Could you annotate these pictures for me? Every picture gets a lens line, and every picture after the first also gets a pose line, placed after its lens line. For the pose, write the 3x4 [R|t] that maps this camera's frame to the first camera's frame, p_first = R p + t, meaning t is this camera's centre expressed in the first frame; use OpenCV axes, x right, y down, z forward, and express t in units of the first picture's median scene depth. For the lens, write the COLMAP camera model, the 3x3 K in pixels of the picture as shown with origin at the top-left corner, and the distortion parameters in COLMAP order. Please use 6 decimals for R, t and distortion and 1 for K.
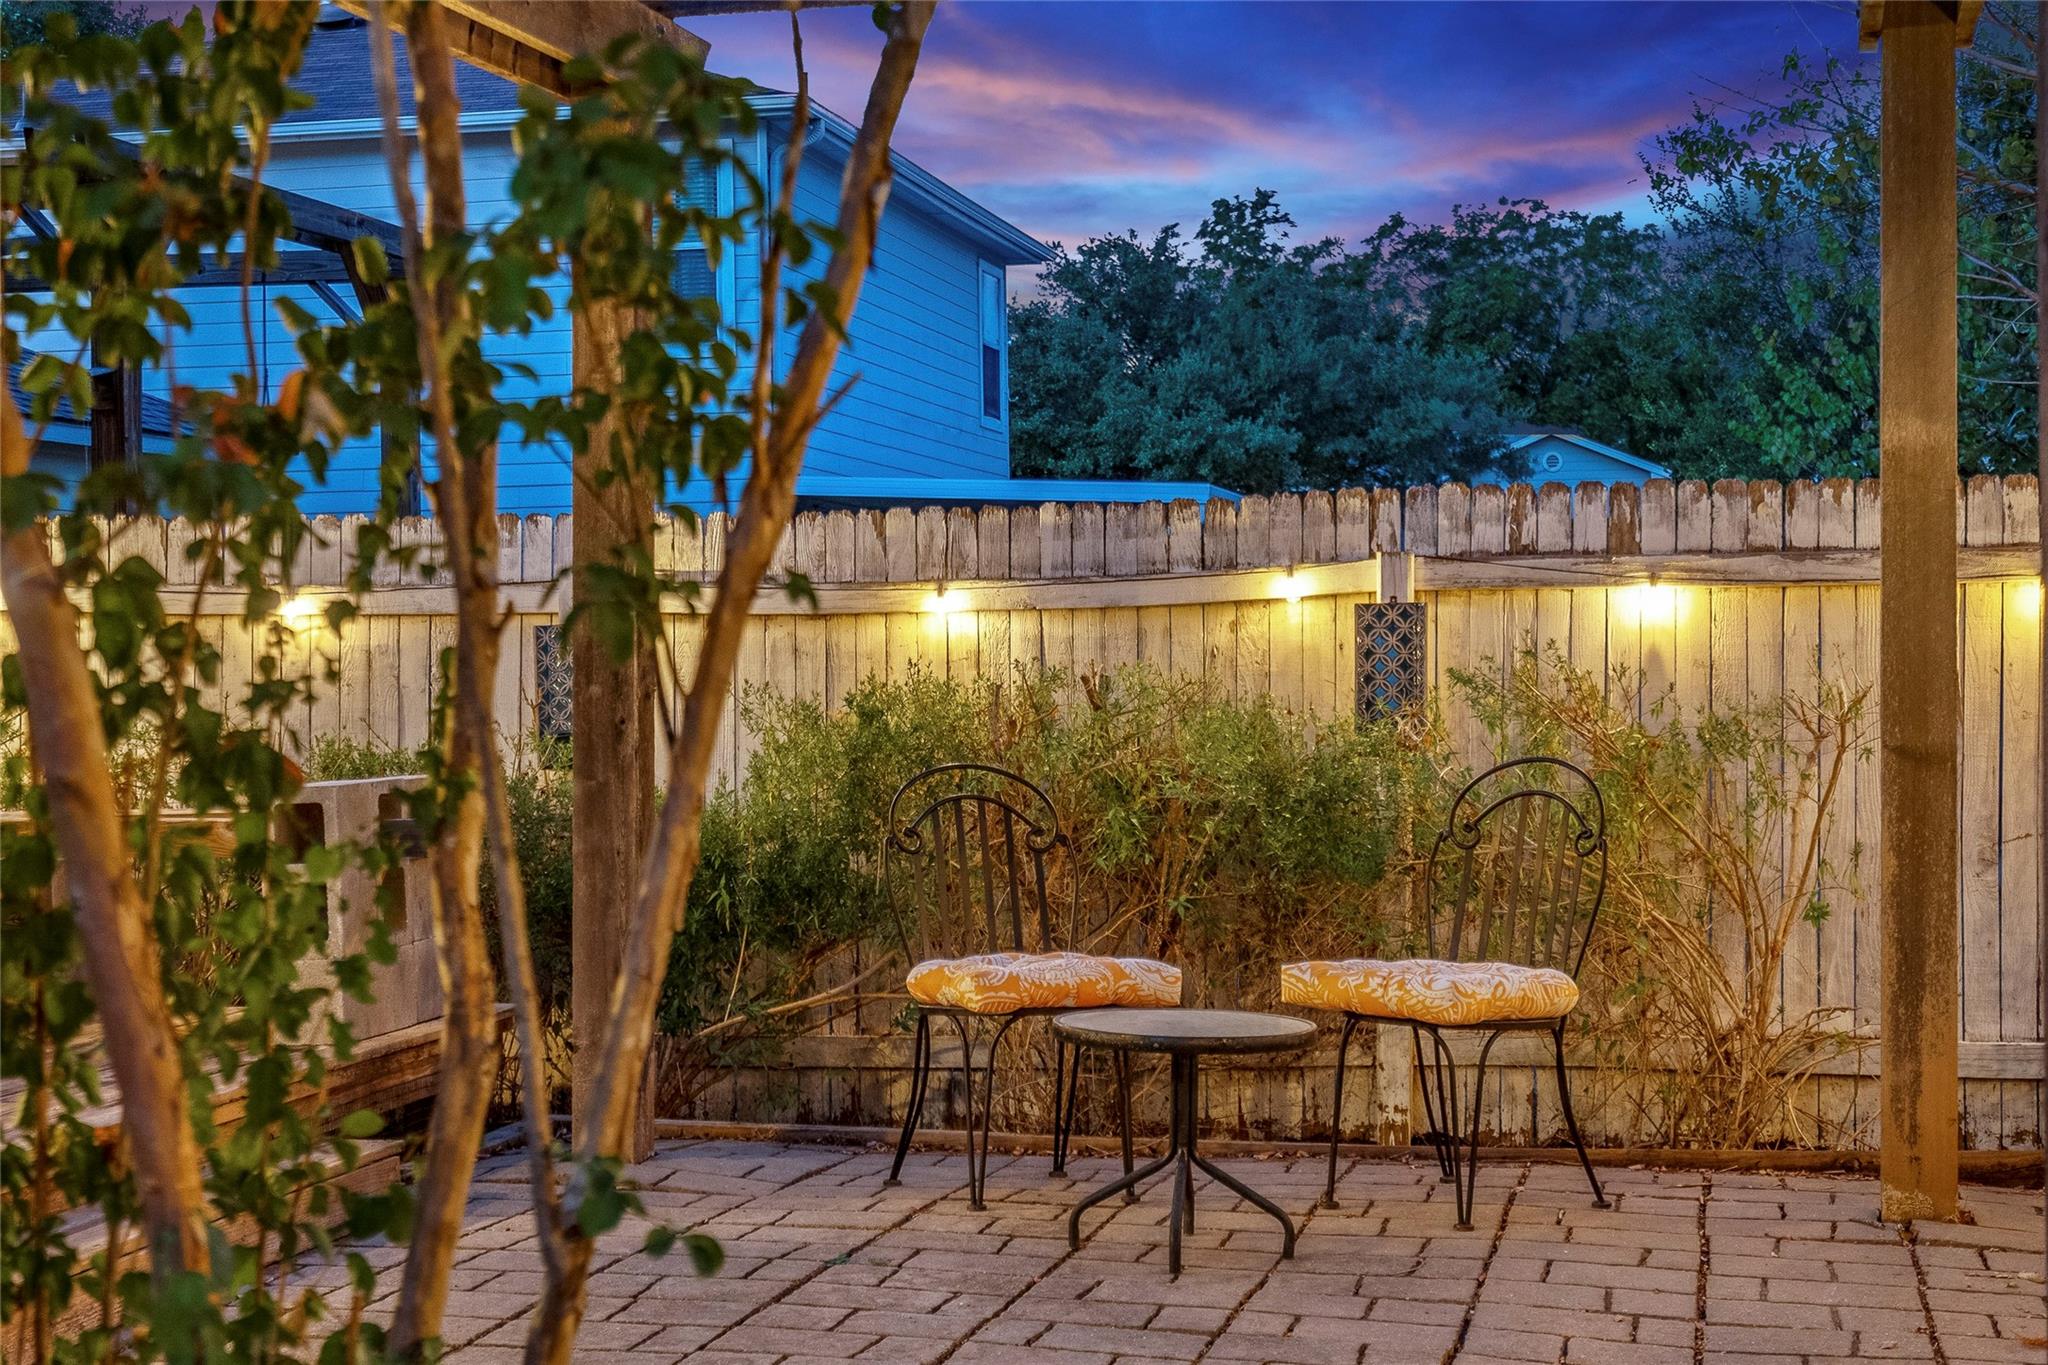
lens RADIAL K [[3093.9, 0, 1024.0], [0, 3093.9, 682.5], [0, 0, 1]] dist [0.019323, 0.033277]
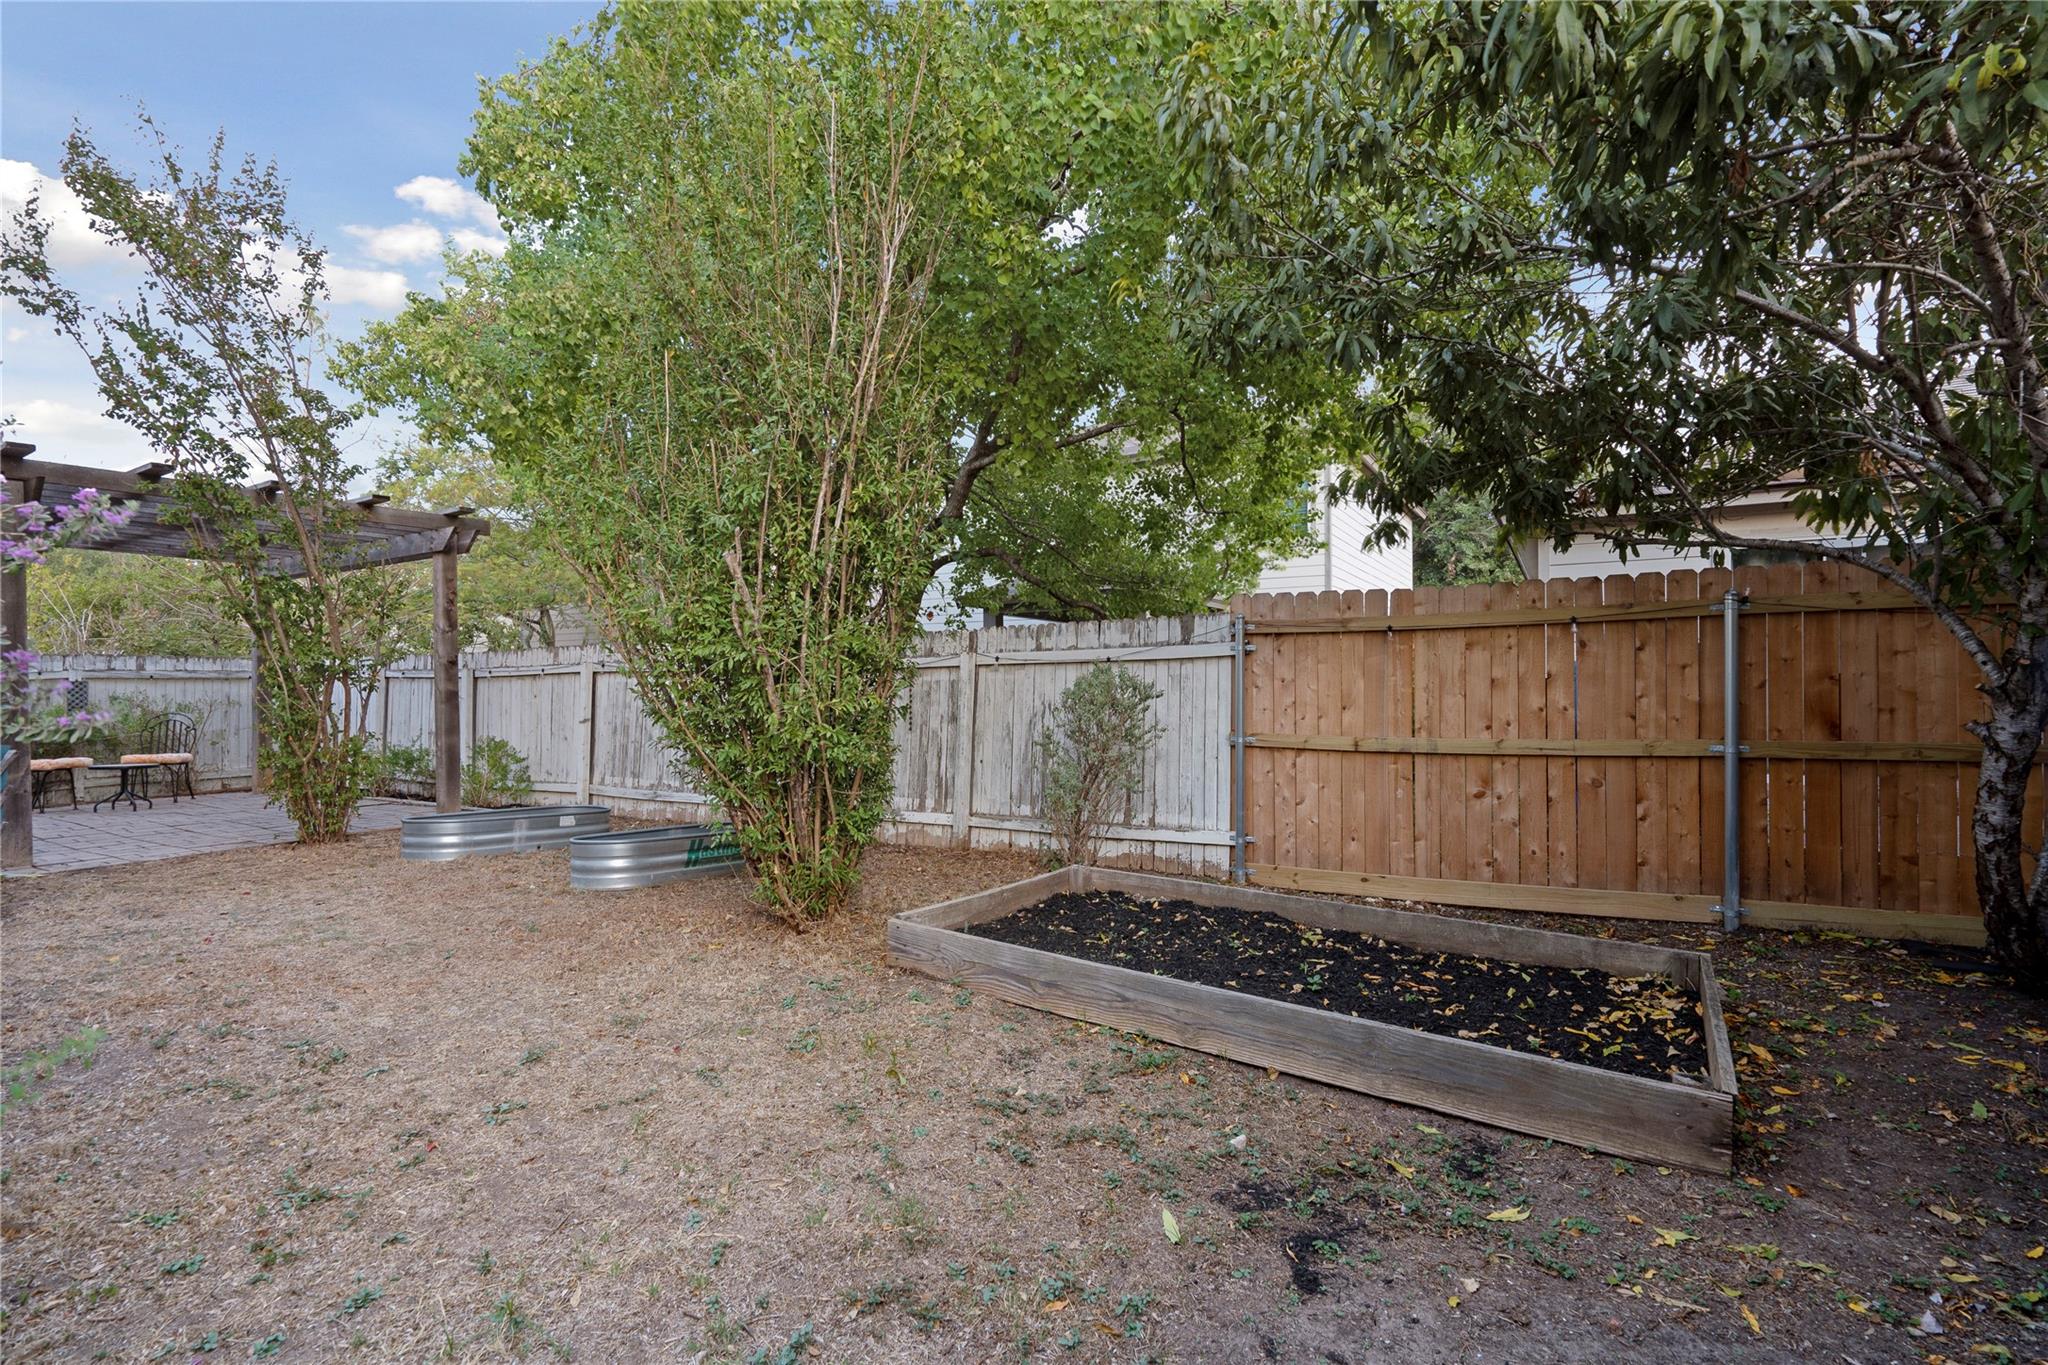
lens RADIAL K [[944.6, 0, 1018.3], [0, 944.6, 689.7], [0, 0, 1]] dist [0.000381, 0.000996]
pose [[0.316126, 0.000155, 0.948717, -0.716635], [0.011561, 0.999925, -0.004015, 0.006859], [-0.948647, 0.012237, 0.316101, -0.668867]]
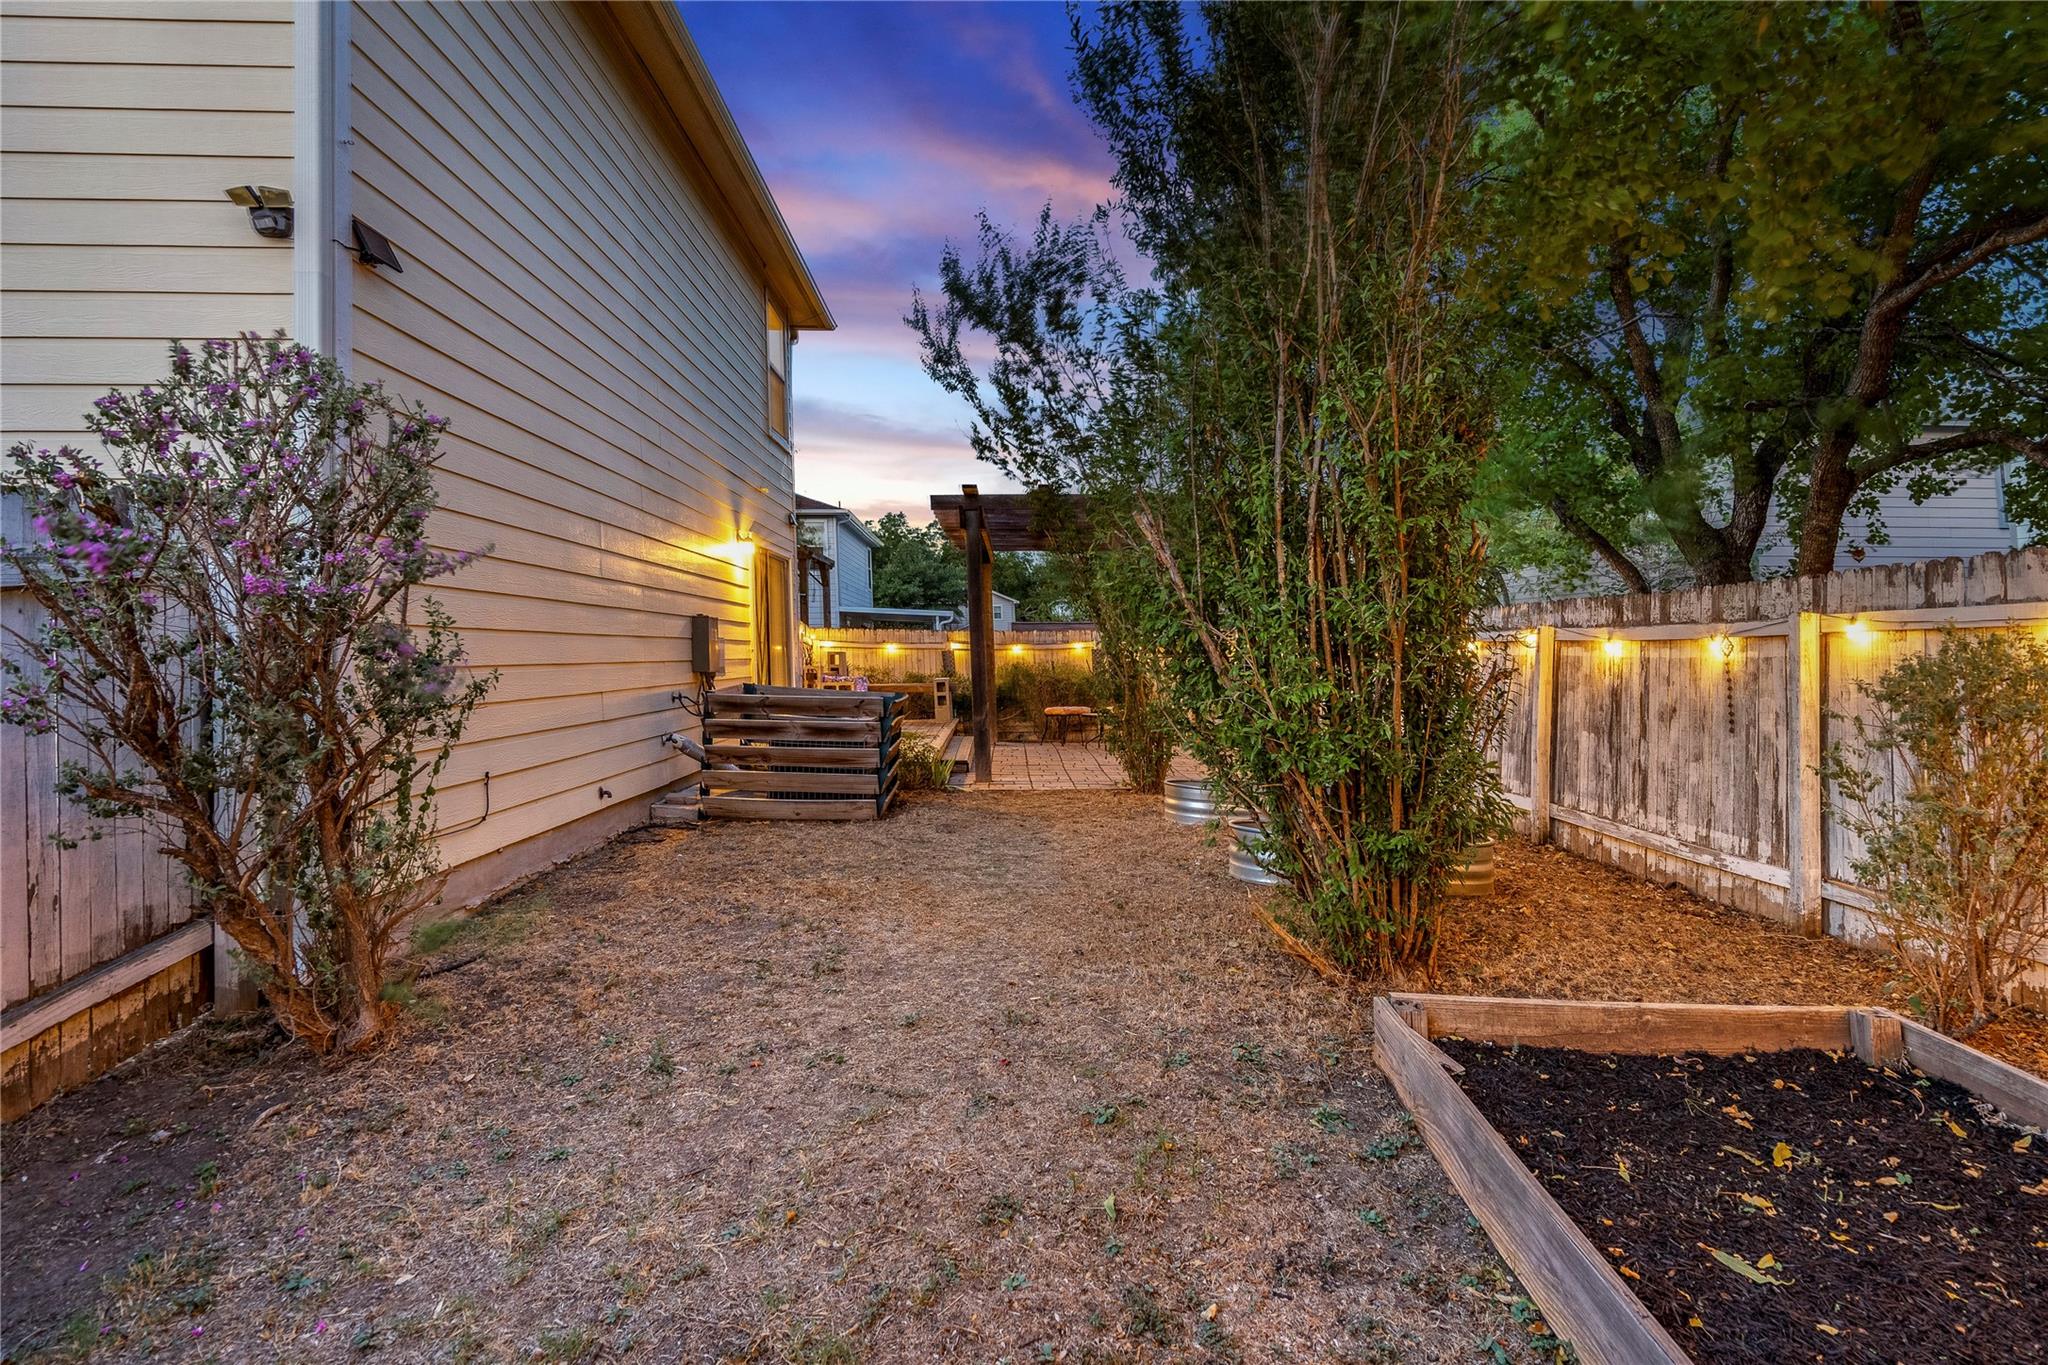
lens RADIAL K [[1002.9, 0, 1029.5], [0, 1002.9, 653.6], [0, 0, 1]] dist [-0.001966, -0.000008]
pose [[0.967882, 0.009739, 0.251218, -0.472504], [-0.007913, 0.999934, -0.008277, -0.000331], [-0.251282, 0.006023, 0.967895, -0.784762]]
